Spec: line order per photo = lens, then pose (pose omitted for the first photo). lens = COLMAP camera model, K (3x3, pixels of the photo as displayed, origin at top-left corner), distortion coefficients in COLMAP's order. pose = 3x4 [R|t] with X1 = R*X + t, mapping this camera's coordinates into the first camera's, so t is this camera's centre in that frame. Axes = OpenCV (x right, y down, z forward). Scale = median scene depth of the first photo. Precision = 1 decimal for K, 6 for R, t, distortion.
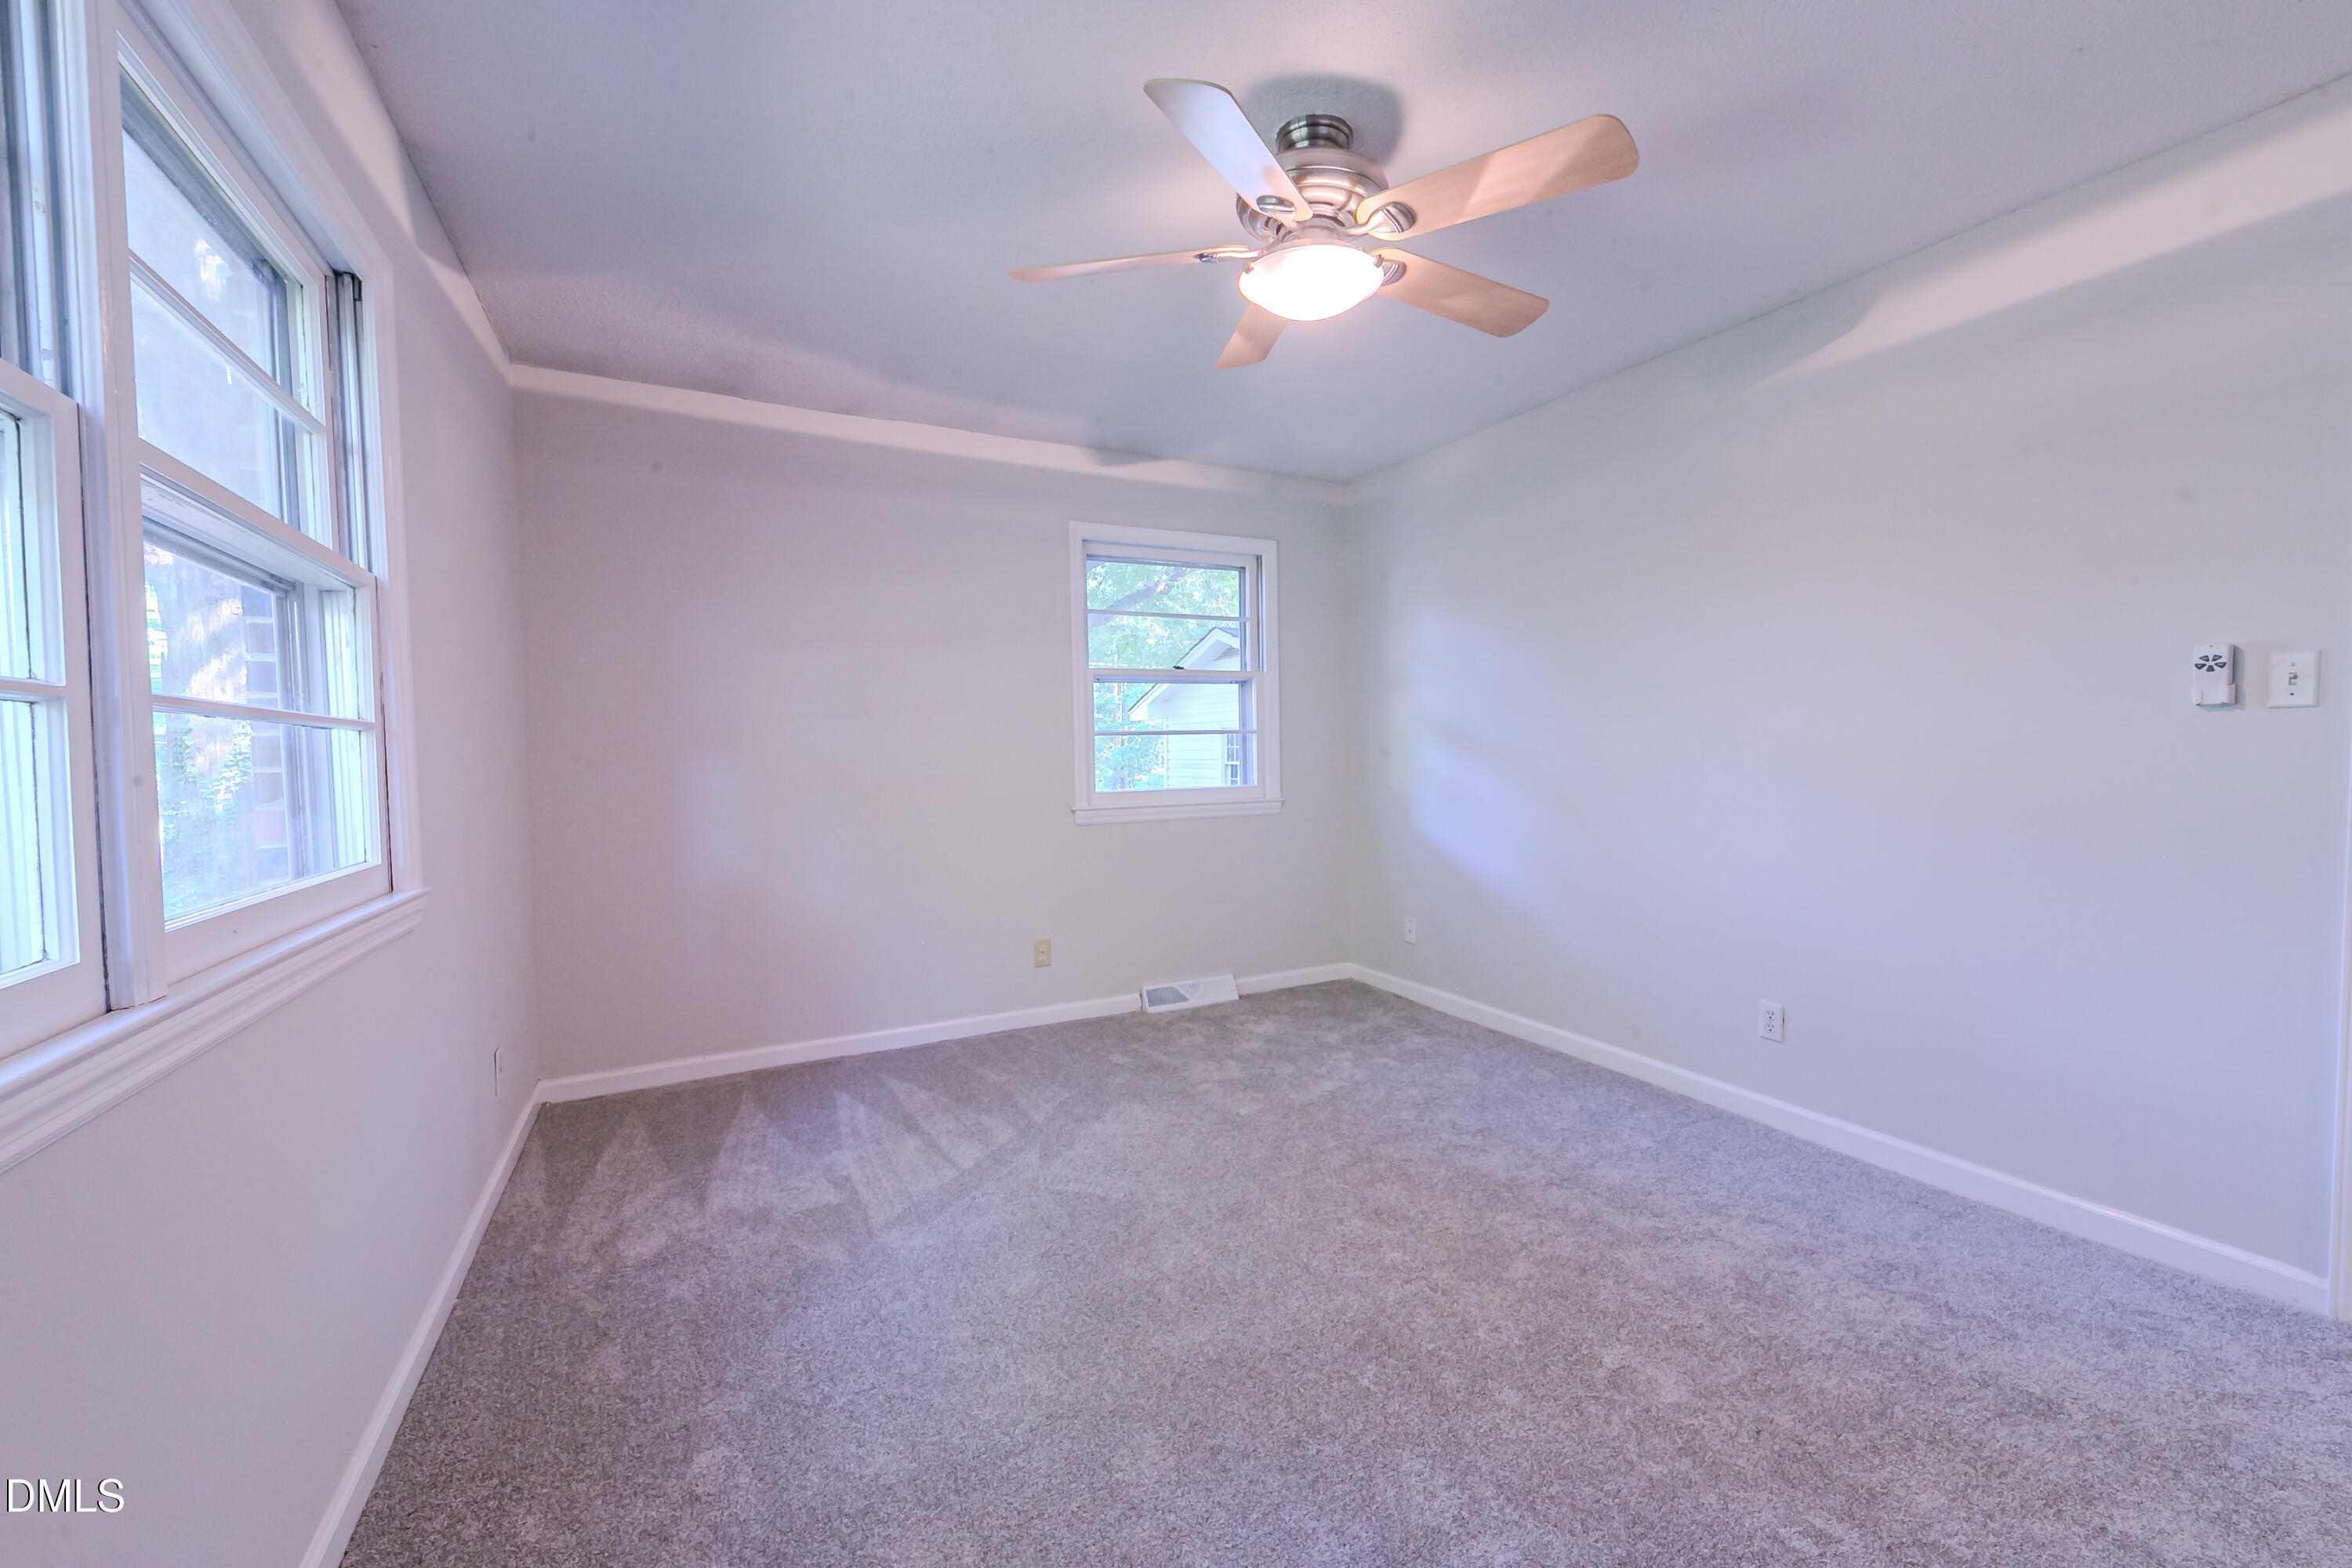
lens RADIAL K [[940.5, 0, 1183.3], [0, 940.5, 781.8], [0, 0, 1]] dist [0.005945, -0.004279]
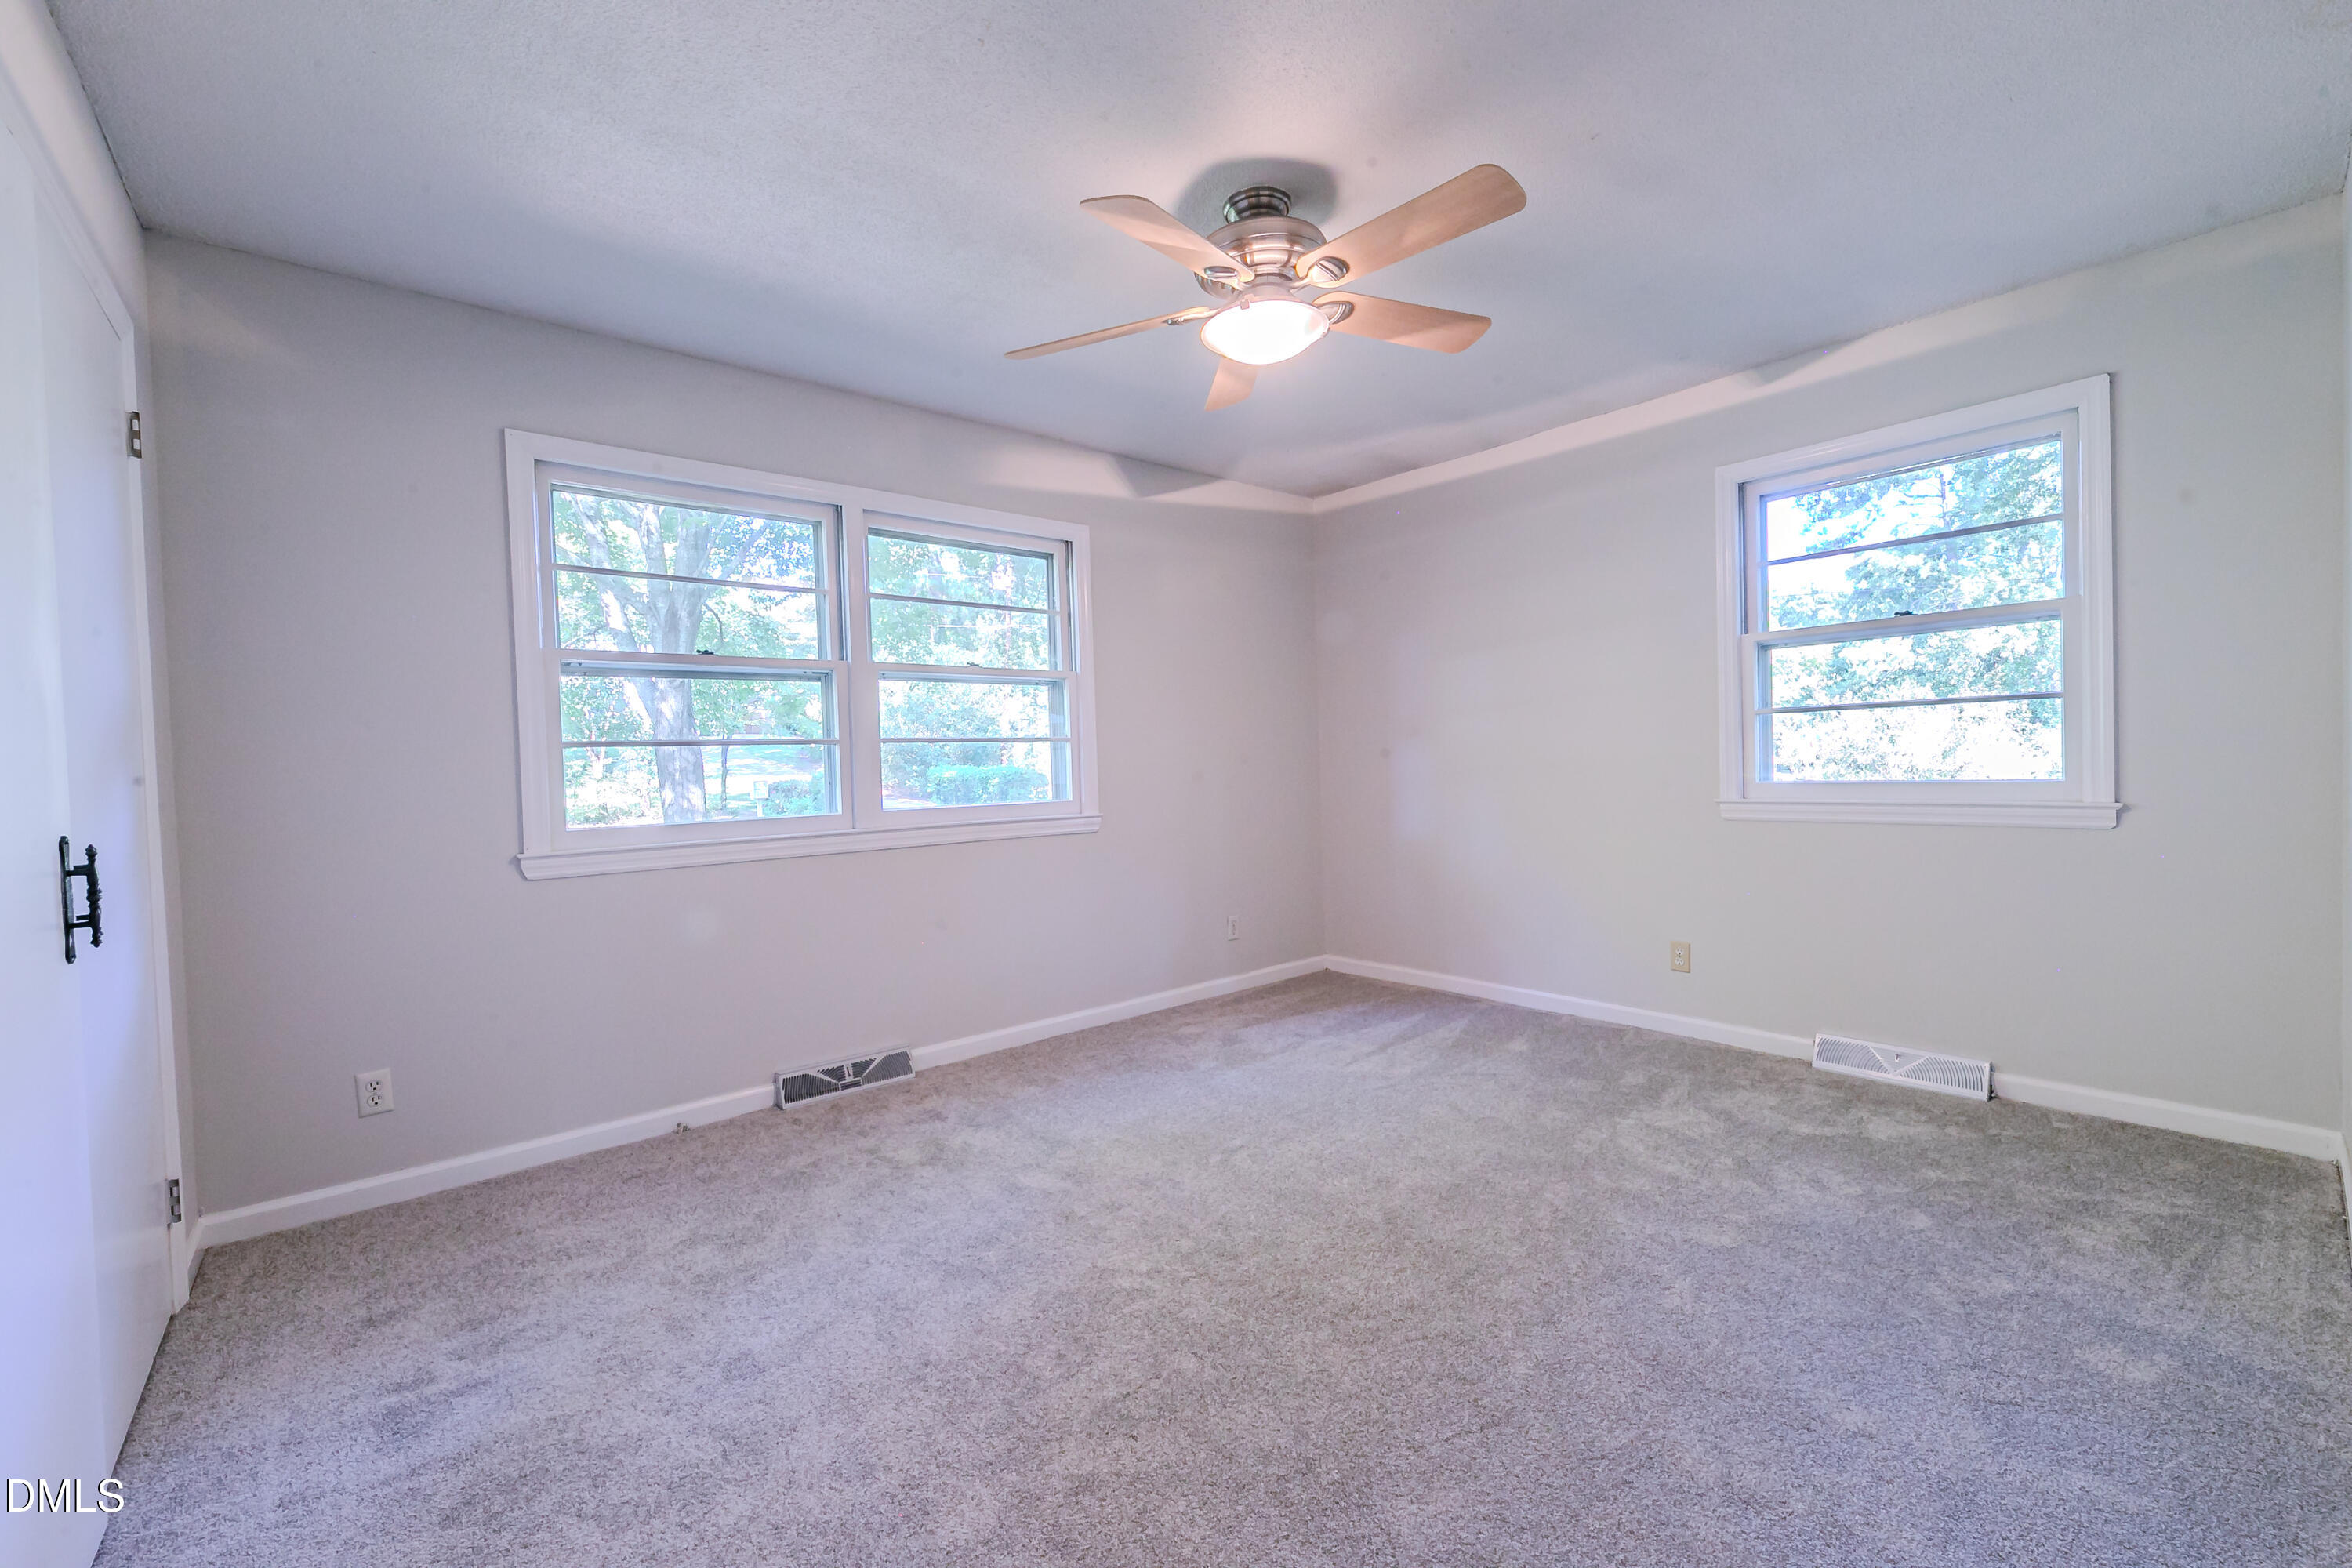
lens RADIAL K [[940.5, 0, 1185.7], [0, 940.5, 779.0], [0, 0, 1]] dist [0.005945, -0.004279]
pose [[0.235516, 0.028126, -0.971464, 0.663020], [-0.005010, 0.999603, 0.027726, -0.013519], [0.971858, -0.001663, 0.235563, 0.347325]]
